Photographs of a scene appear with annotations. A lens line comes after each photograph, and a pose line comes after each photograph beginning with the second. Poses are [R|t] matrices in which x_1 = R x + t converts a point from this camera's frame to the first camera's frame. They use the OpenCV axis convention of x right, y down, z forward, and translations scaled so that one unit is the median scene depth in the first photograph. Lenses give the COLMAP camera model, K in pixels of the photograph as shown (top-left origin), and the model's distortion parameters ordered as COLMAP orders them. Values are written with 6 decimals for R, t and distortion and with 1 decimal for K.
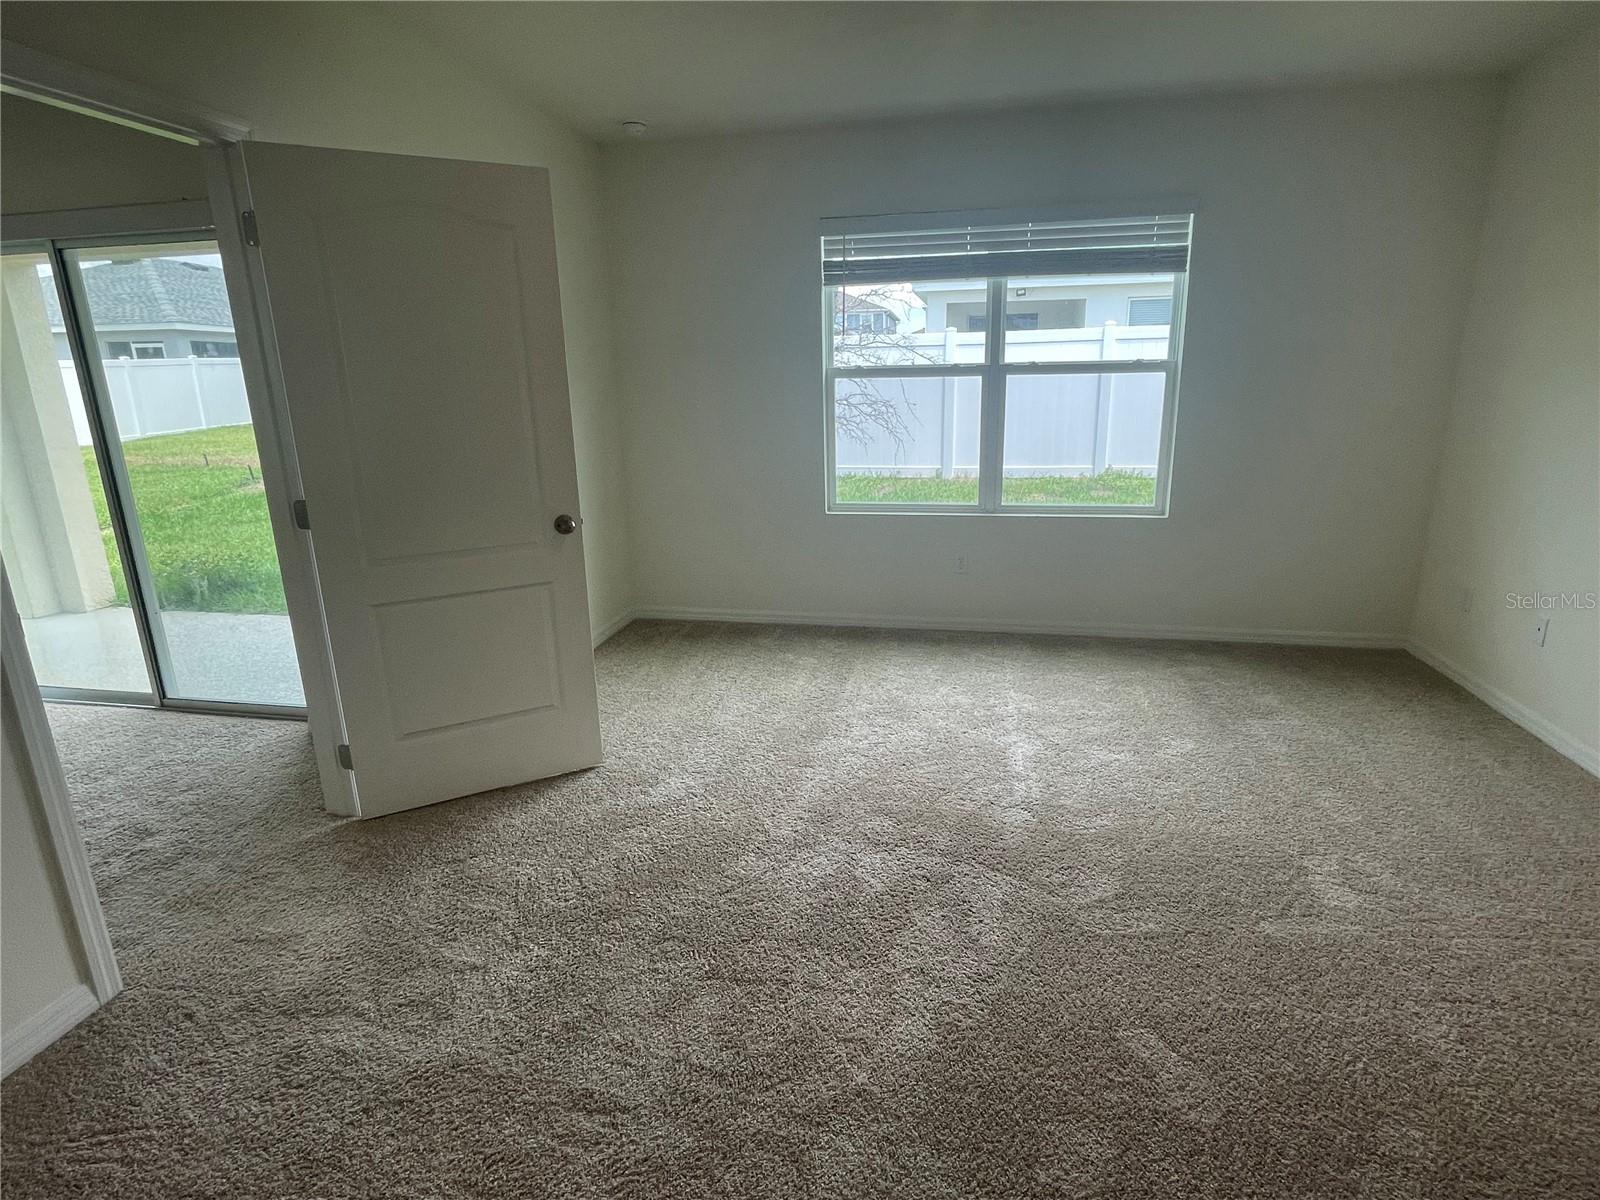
lens RADIAL K [[836.7, 0, 802.5], [0, 836.7, 598.9], [0, 0, 1]] dist [0.003563, 0.000362]
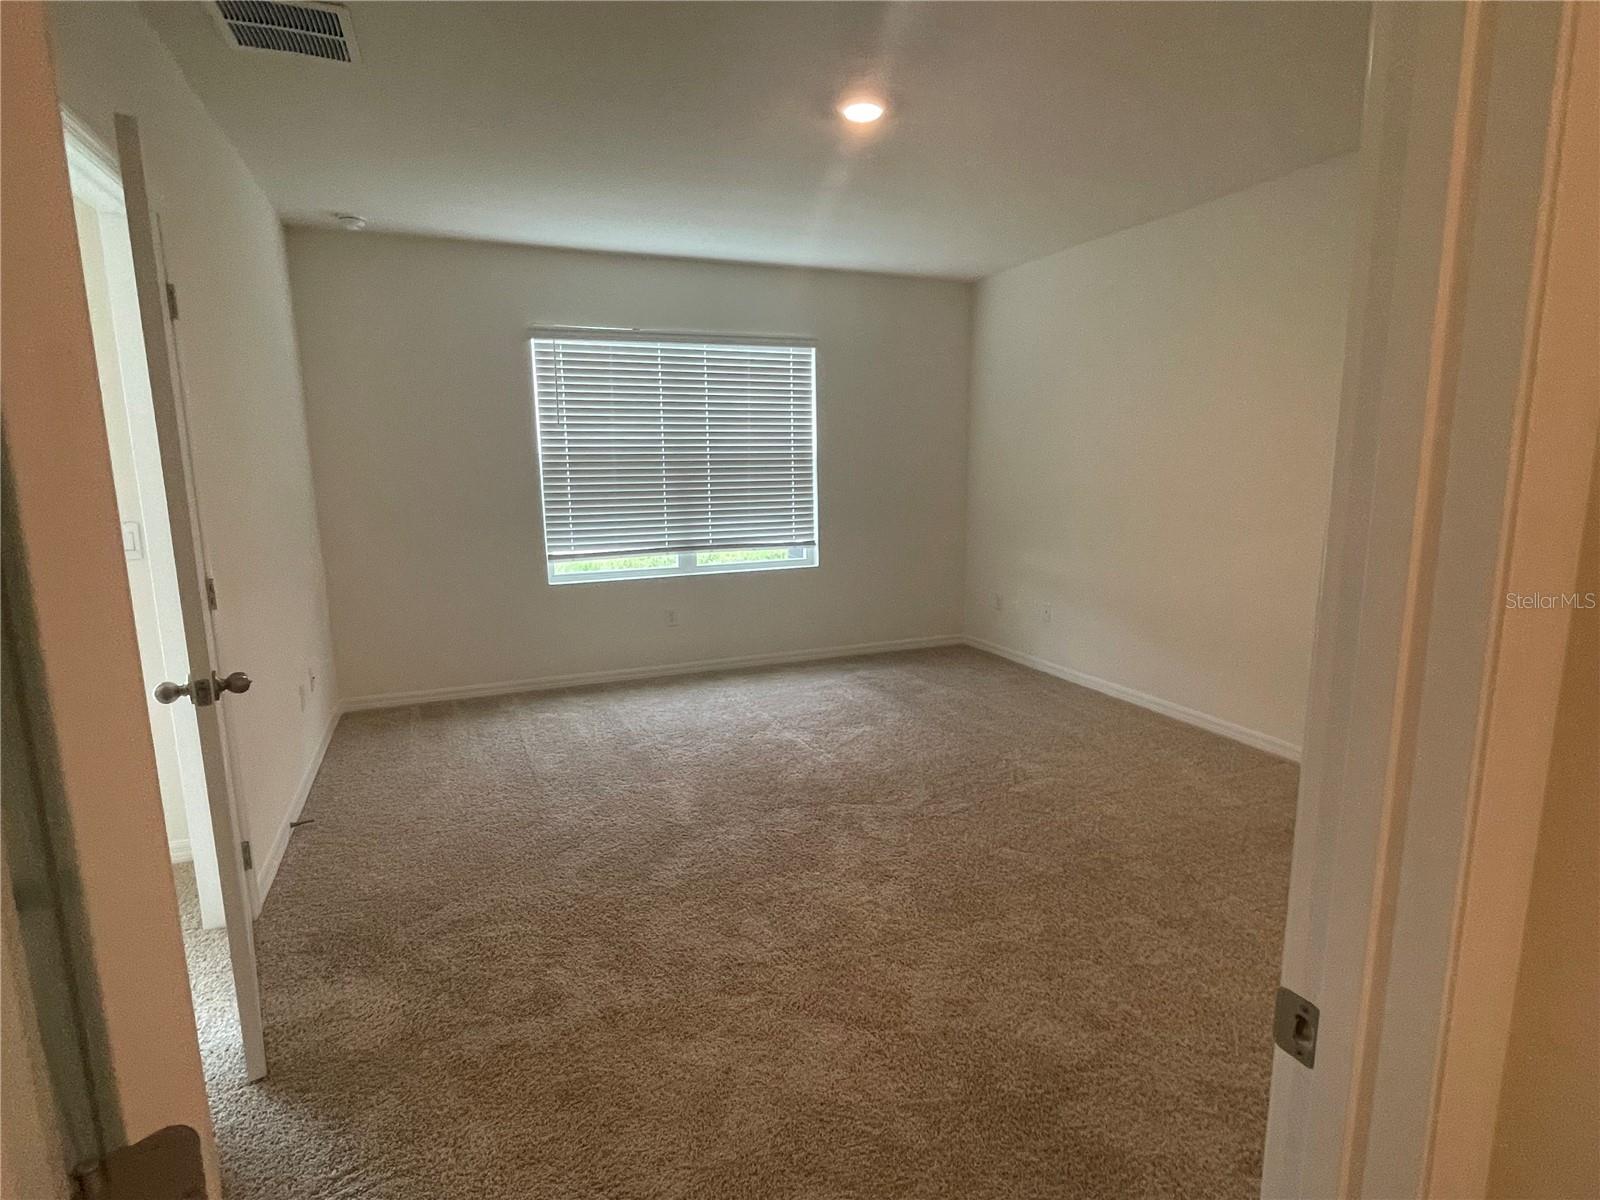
lens RADIAL K [[836.7, 0, 801.4], [0, 836.7, 604.8], [0, 0, 1]] dist [0.003563, 0.000362]
pose [[0.829152, -0.088384, 0.551993, -0.355659], [0.142485, 0.988223, -0.055796, 0.037324], [-0.540560, 0.124914, 0.831980, -0.095837]]
